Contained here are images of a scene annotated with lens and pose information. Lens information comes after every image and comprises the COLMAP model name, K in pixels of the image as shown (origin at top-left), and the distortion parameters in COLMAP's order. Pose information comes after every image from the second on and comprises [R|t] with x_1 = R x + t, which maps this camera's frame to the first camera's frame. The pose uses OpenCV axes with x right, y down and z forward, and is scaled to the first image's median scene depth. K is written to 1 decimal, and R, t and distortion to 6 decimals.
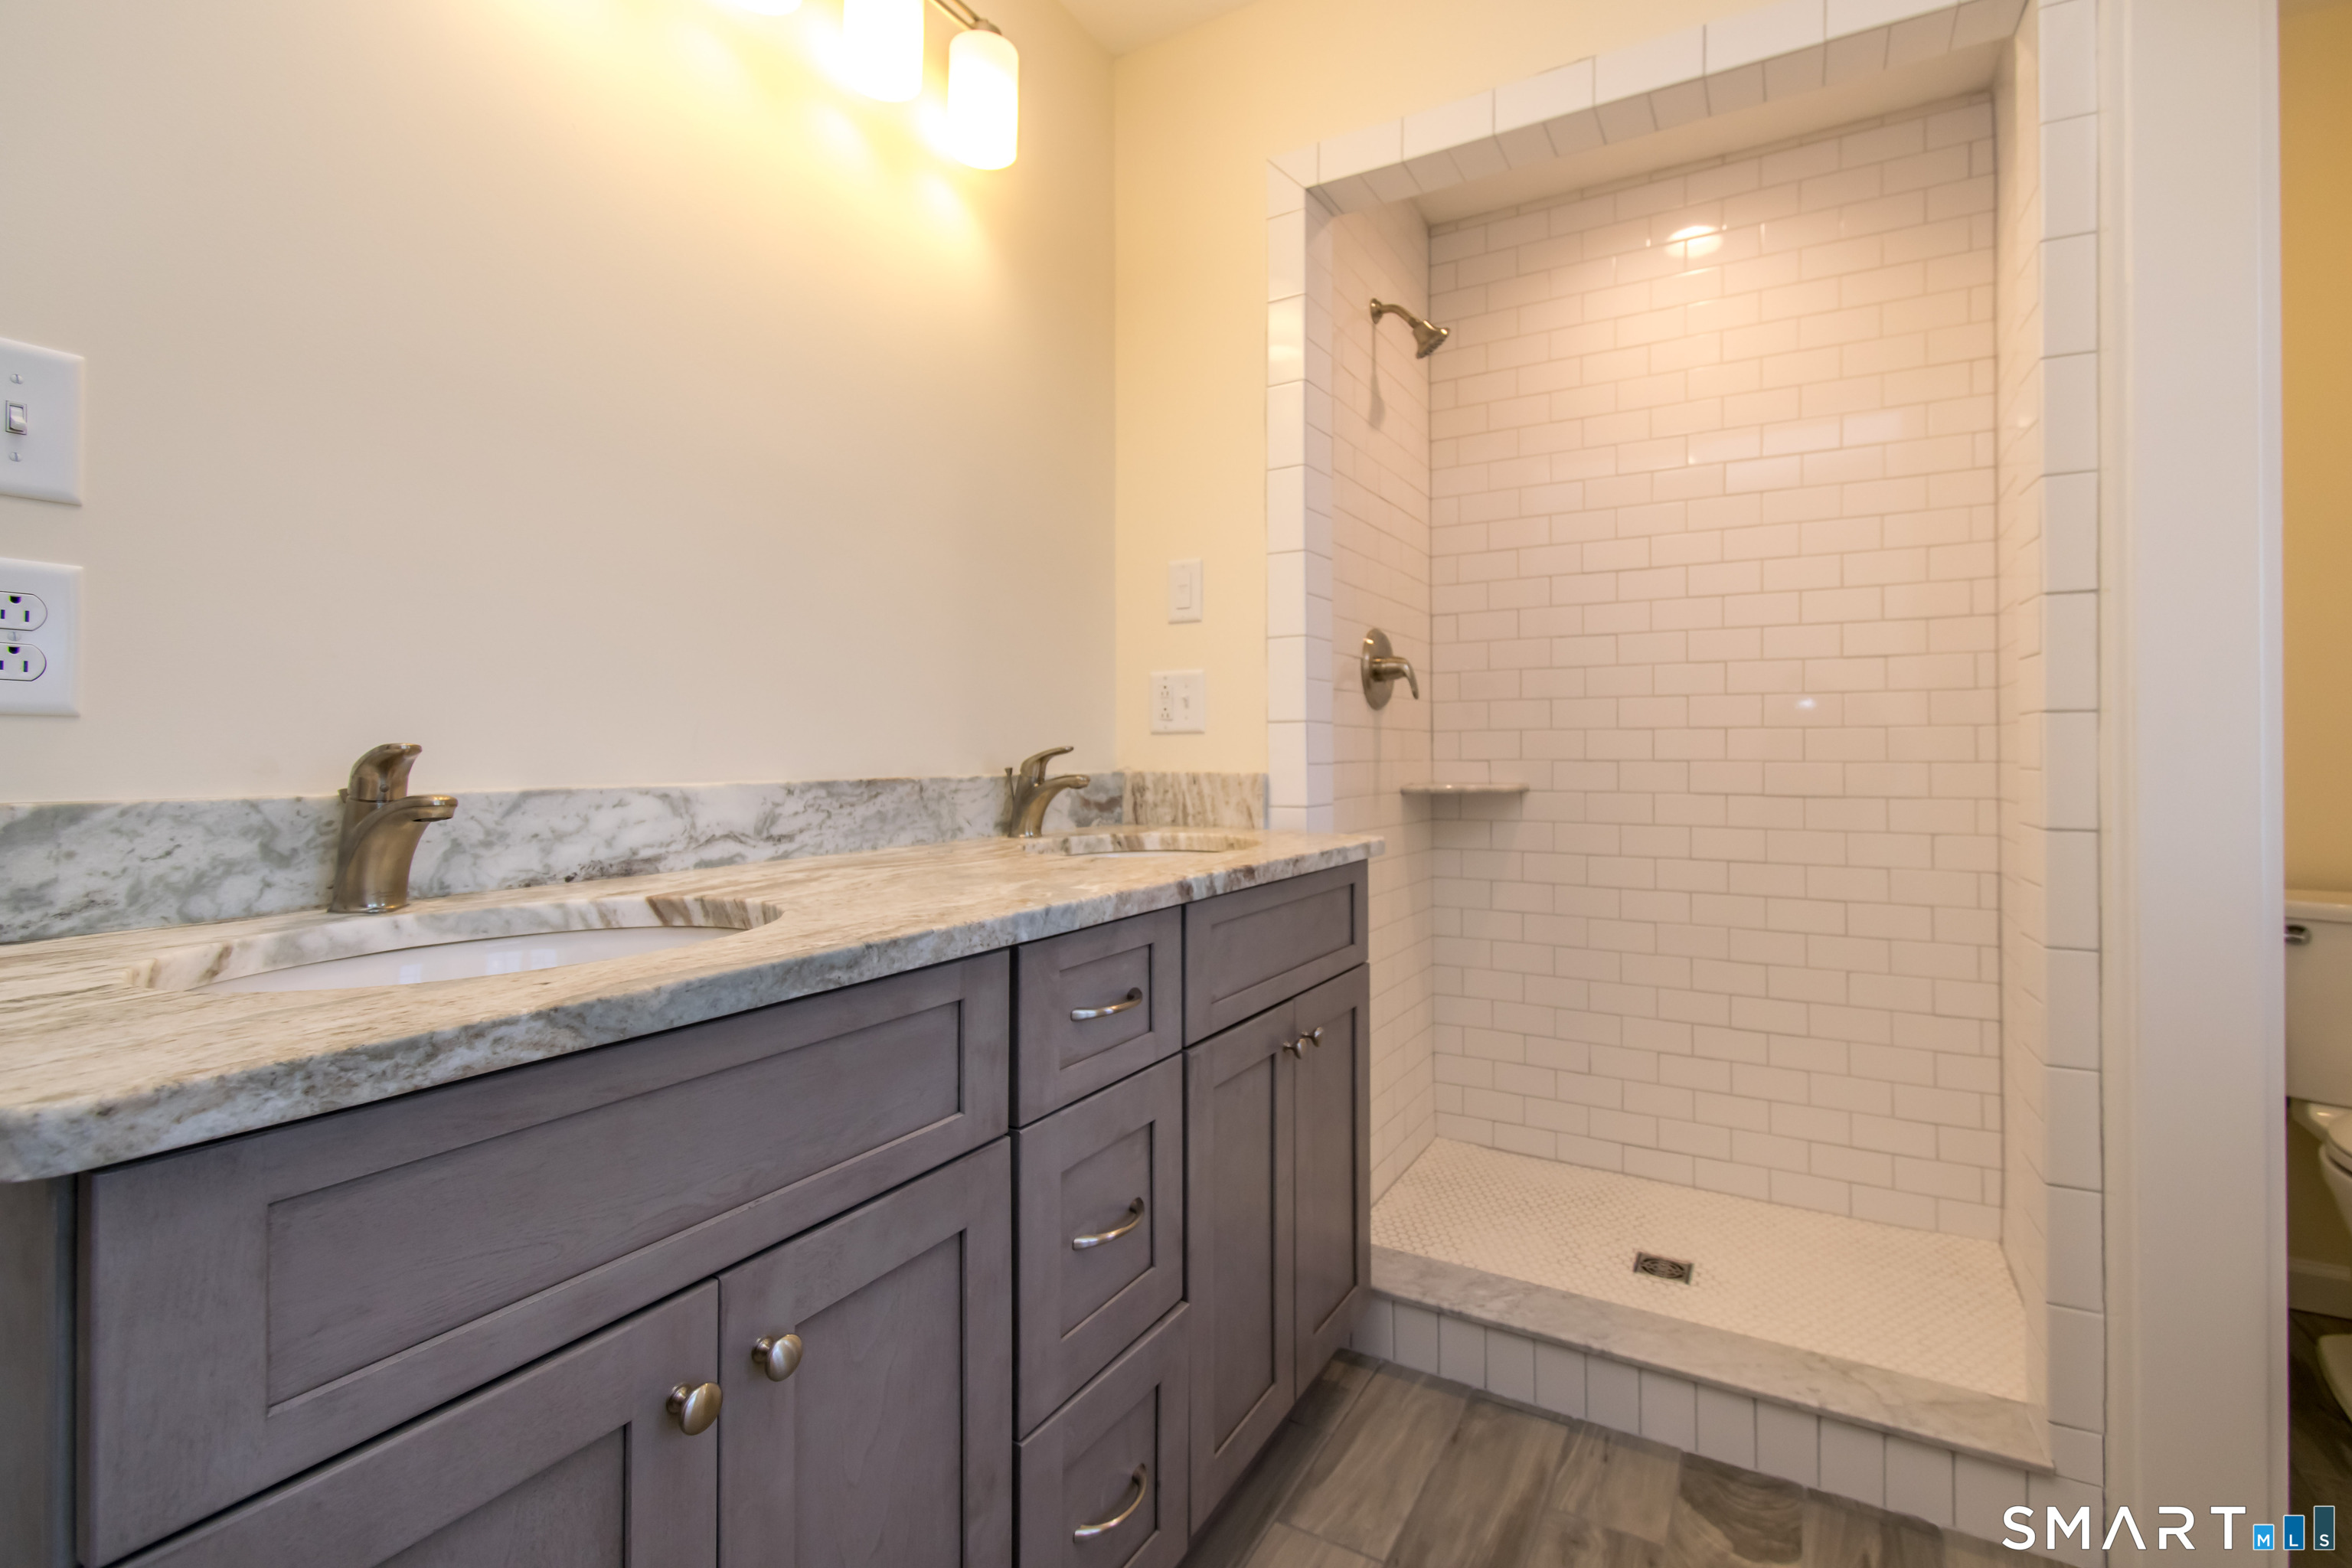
lens RADIAL K [[1076.2, 0, 1171.4], [0, 1076.2, 761.9], [0, 0, 1]] dist [0.012738, -0.002761]
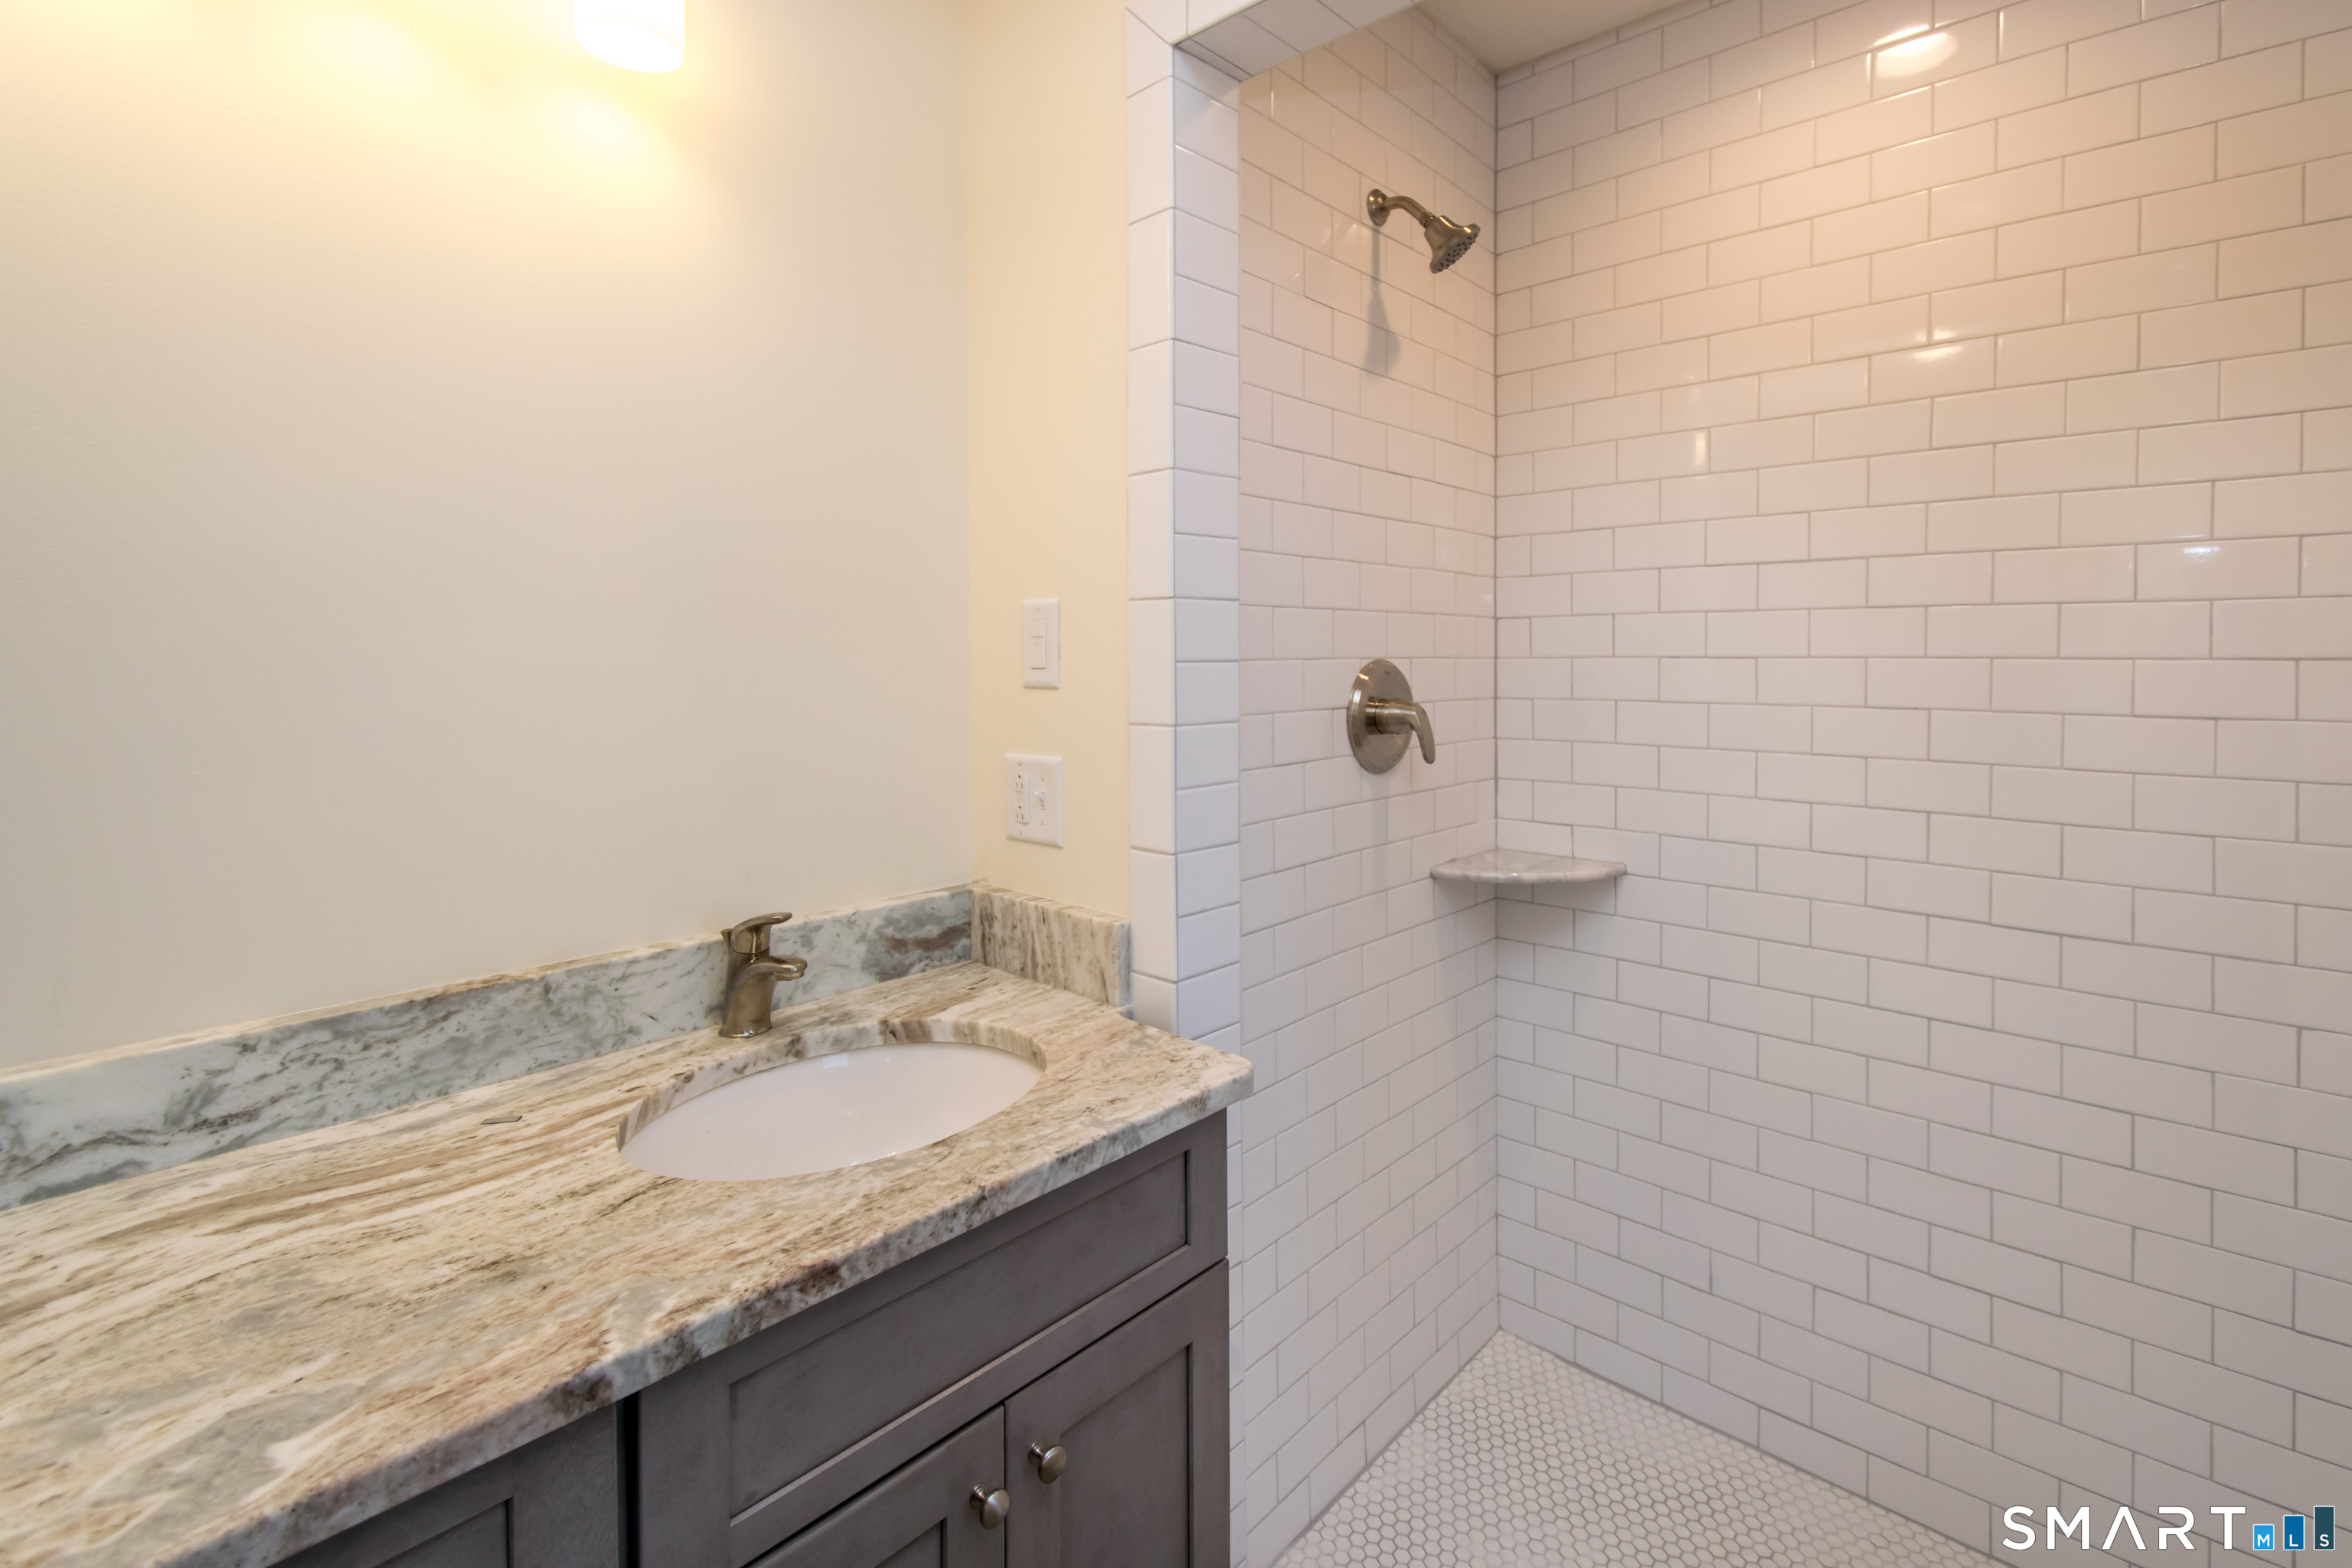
lens RADIAL K [[1076.2, 0, 1196.0], [0, 1076.2, 683.8], [0, 0, 1]] dist [0.012738, -0.002761]
pose [[0.978247, -0.000080, -0.207445, 0.269663], [0.006215, 0.999562, 0.028924, -0.158399], [0.207352, -0.029585, 0.977819, 0.342825]]
